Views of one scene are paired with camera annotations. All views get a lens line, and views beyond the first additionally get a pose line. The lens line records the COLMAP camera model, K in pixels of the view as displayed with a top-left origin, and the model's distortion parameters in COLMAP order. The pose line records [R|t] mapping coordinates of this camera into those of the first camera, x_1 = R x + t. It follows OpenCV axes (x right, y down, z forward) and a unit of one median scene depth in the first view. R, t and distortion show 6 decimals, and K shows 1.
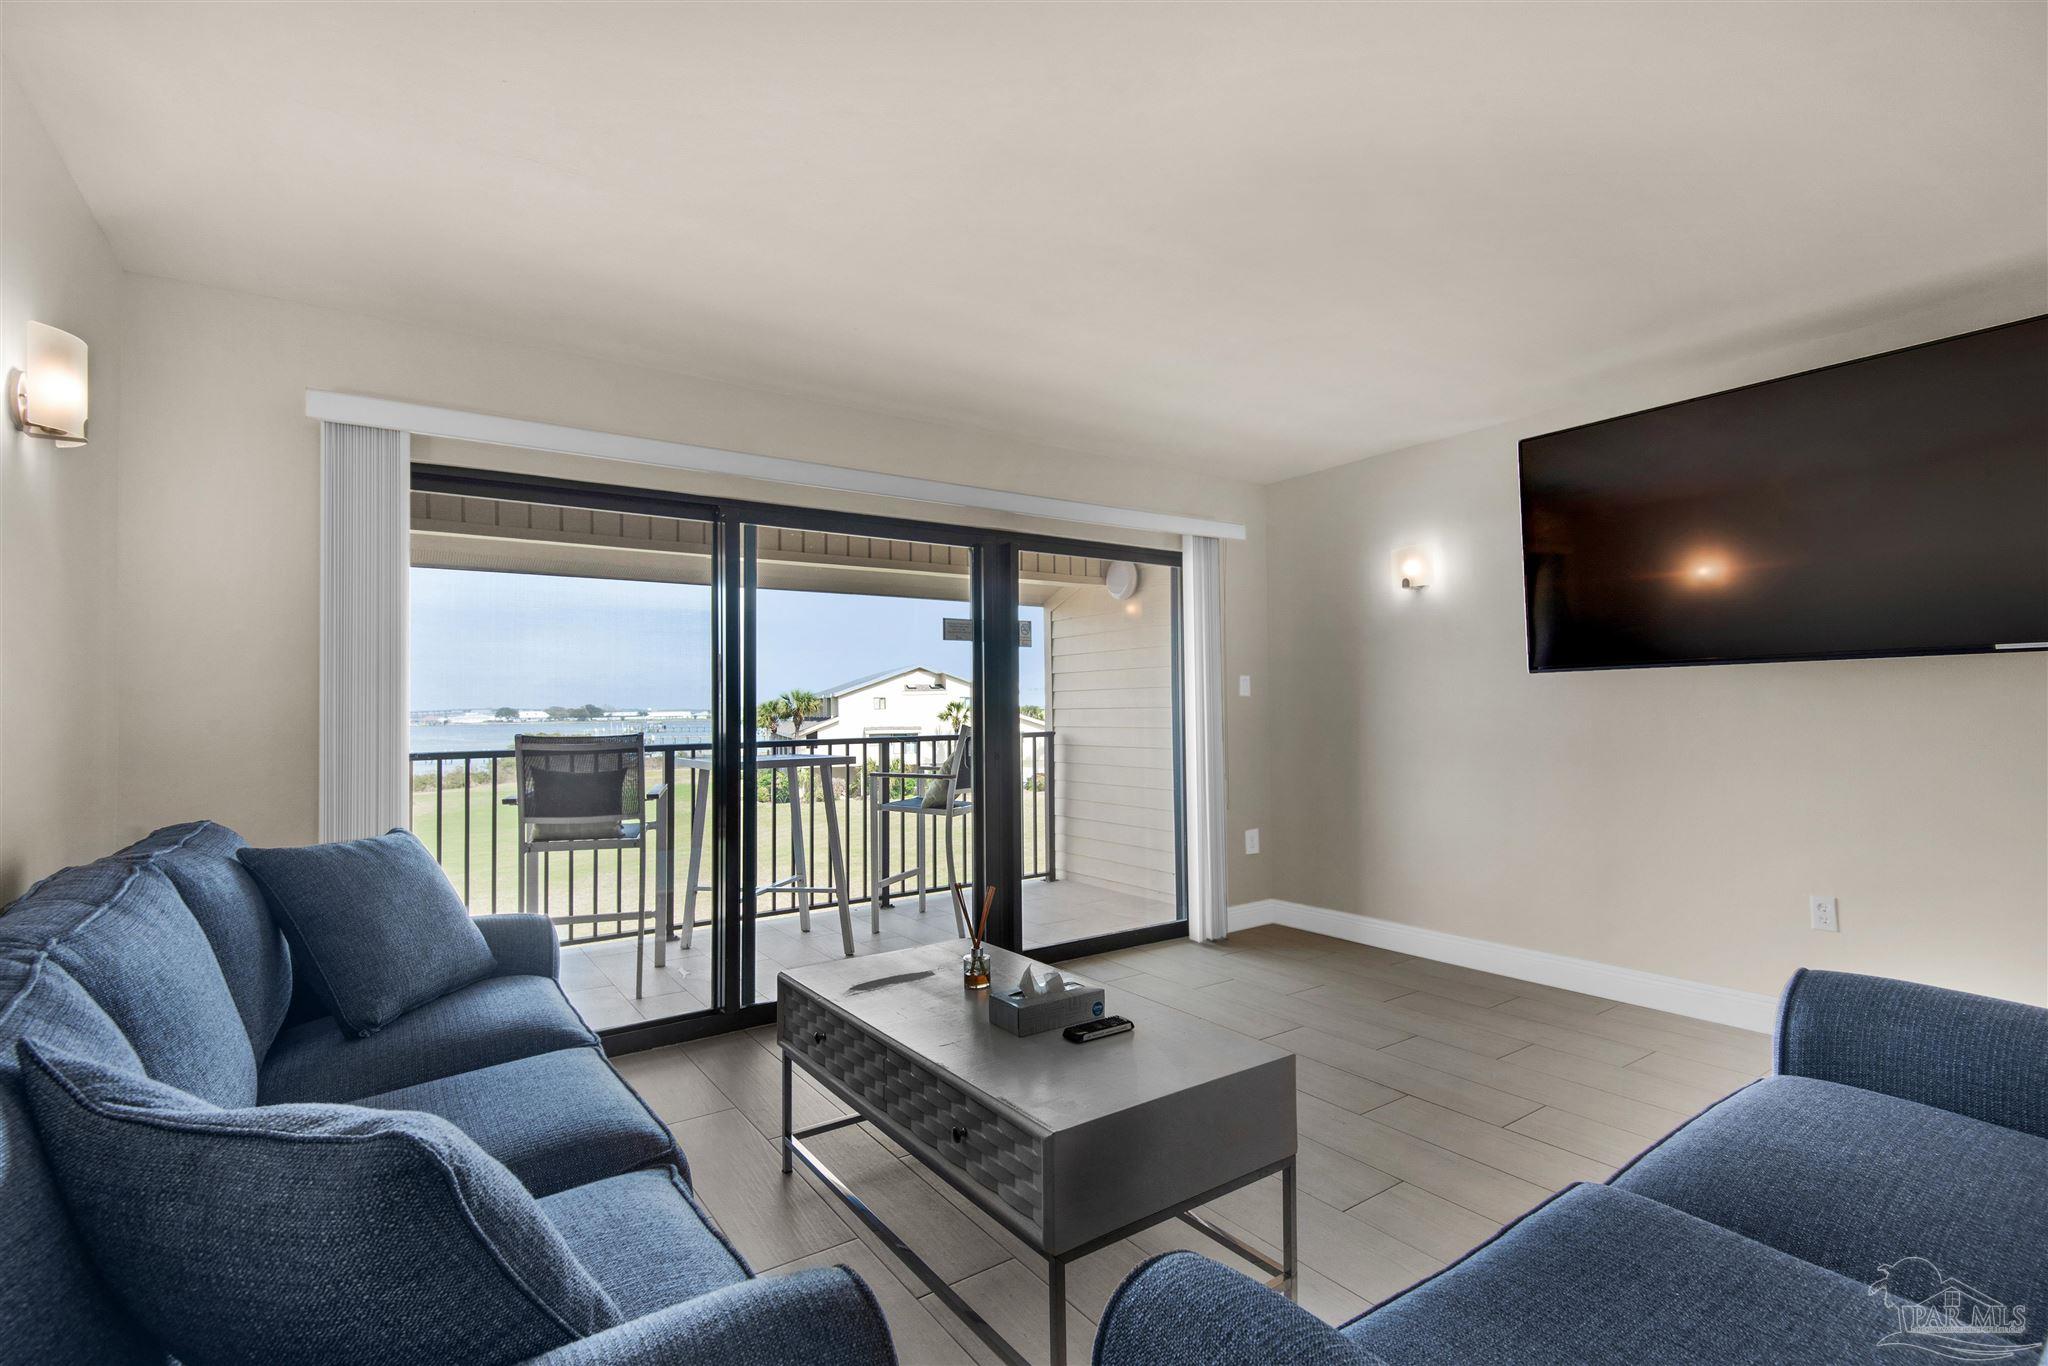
lens RADIAL K [[965.2, 0, 1054.5], [0, 965.2, 667.5], [0, 0, 1]] dist [0.004690, -0.005066]
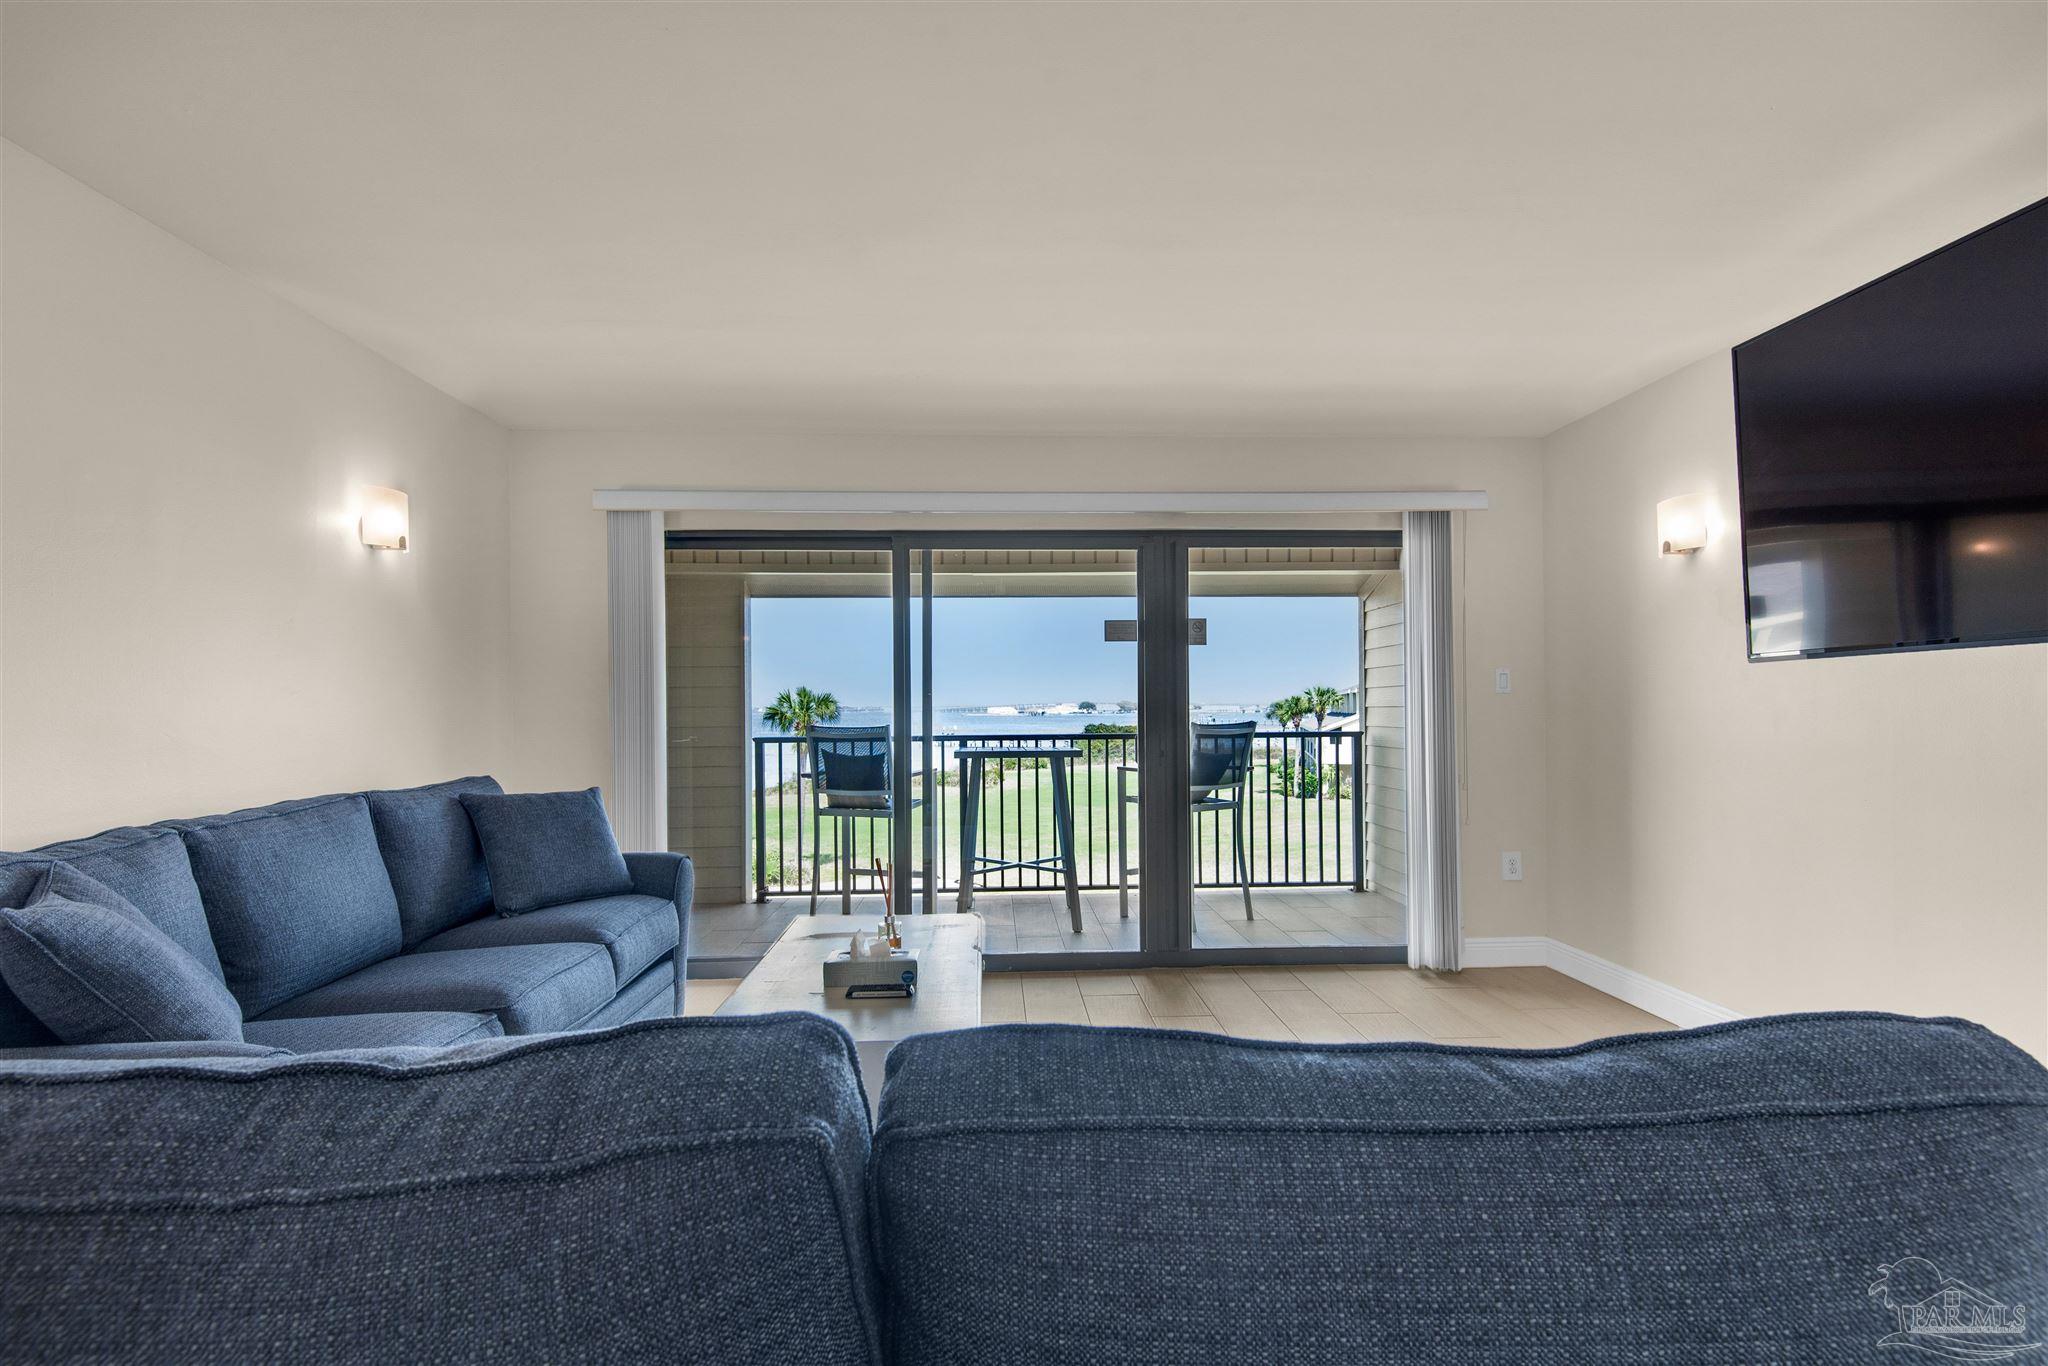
lens RADIAL K [[965.2, 0, 1036.3], [0, 965.2, 689.0], [0, 0, 1]] dist [0.004690, -0.005066]
pose [[0.830688, -0.002936, -0.556730, 0.384254], [0.018592, 0.999575, 0.022468, -0.001933], [0.556427, -0.029015, 0.830389, 0.082104]]
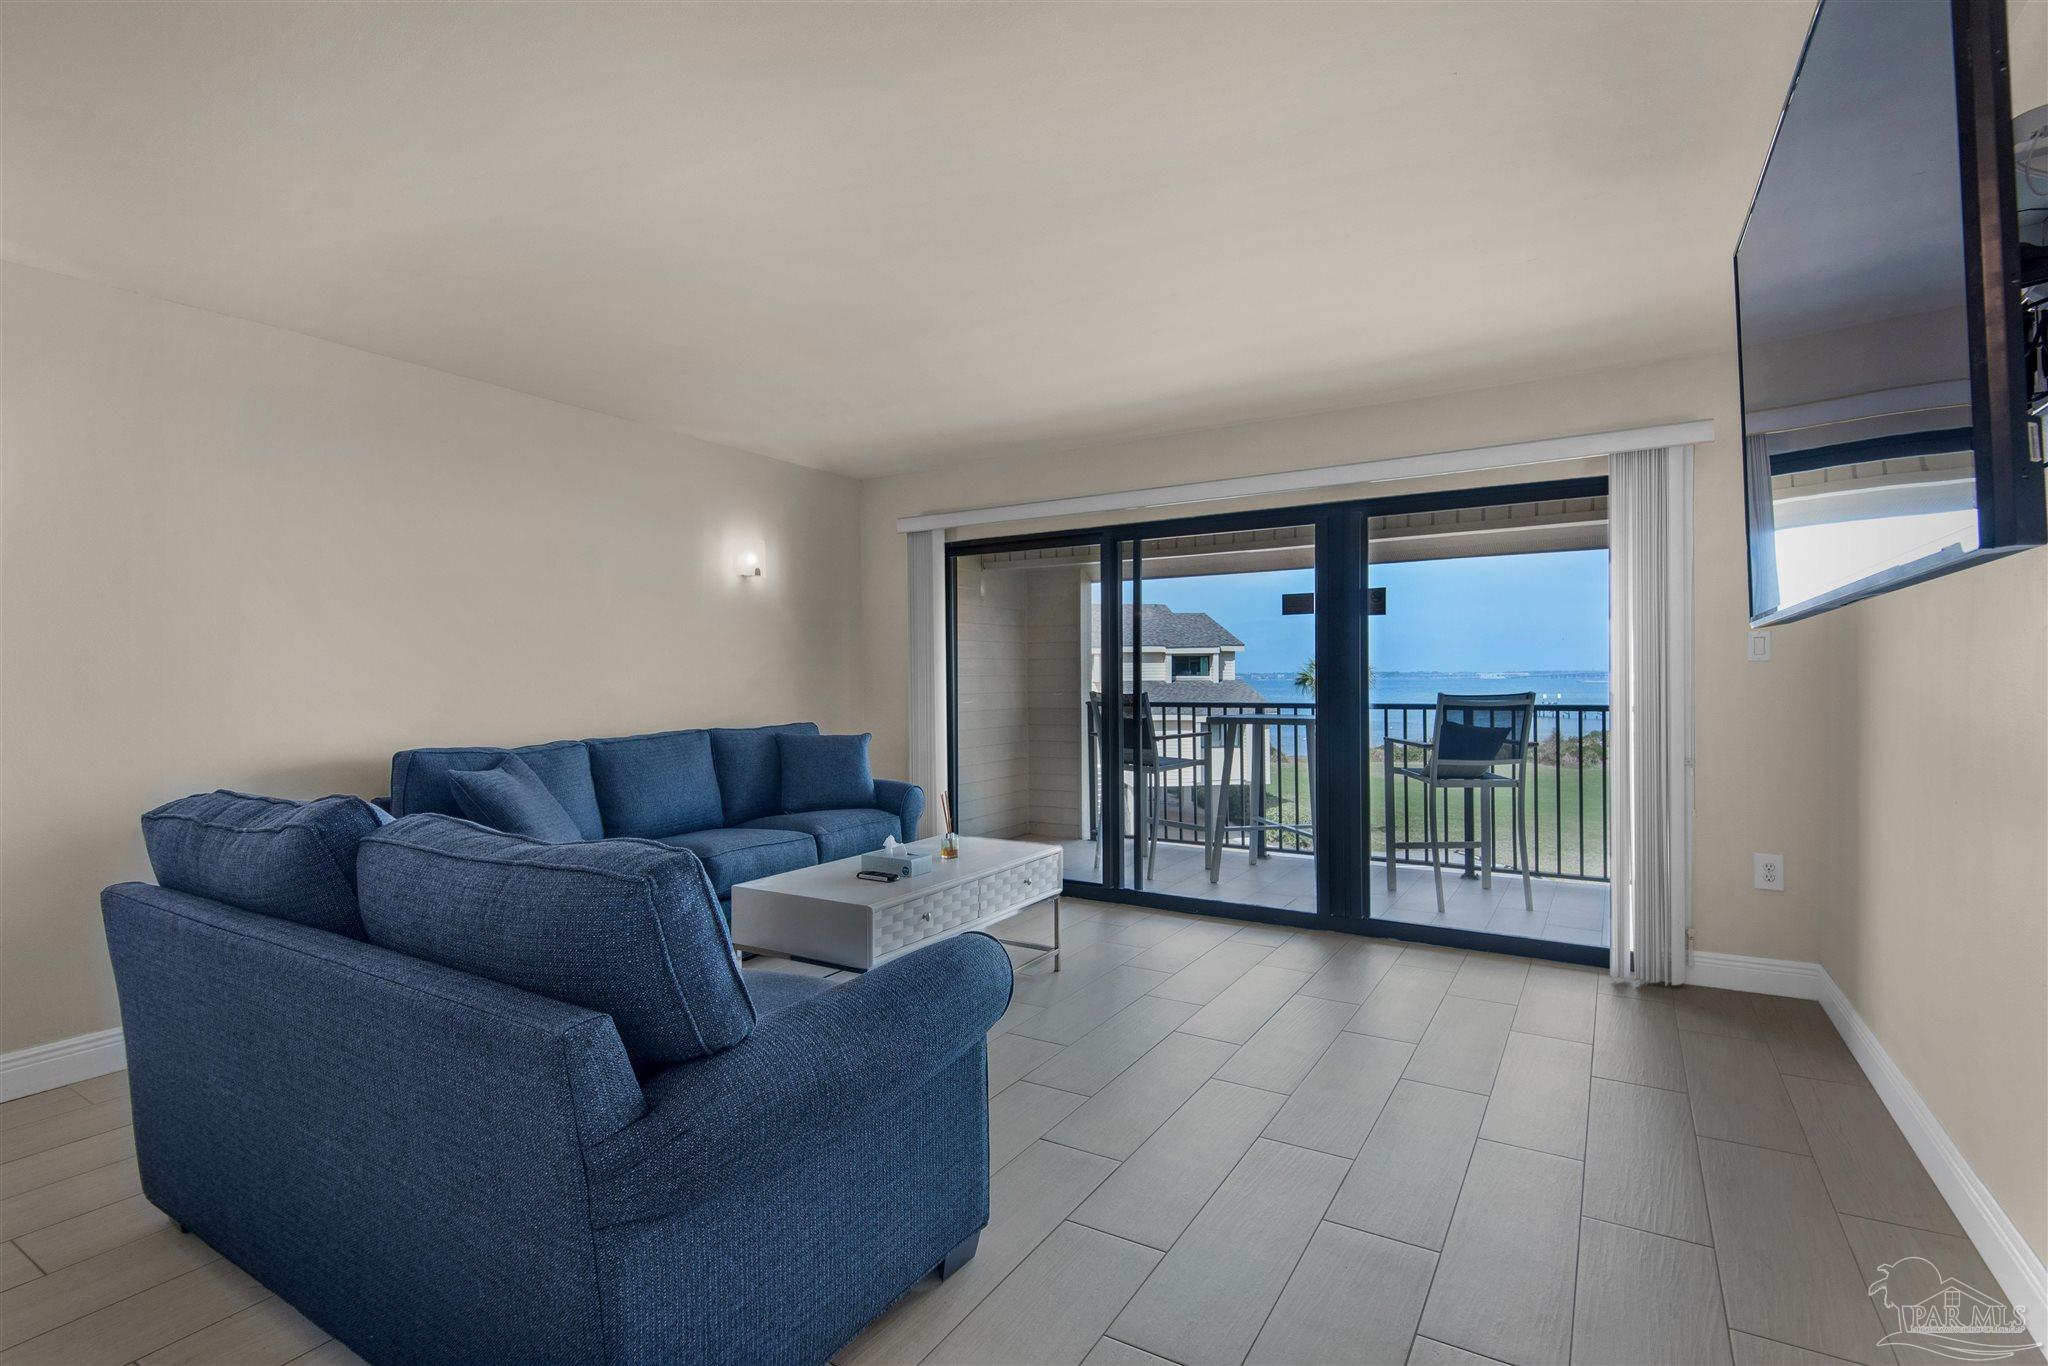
lens RADIAL K [[965.2, 0, 1020.7], [0, 965.2, 690.5], [0, 0, 1]] dist [0.004690, -0.005066]
pose [[0.348522, 0.025603, -0.936951, 0.766595], [0.040591, 0.998277, 0.042377, -0.001272], [0.936421, -0.052801, 0.346882, 0.317901]]
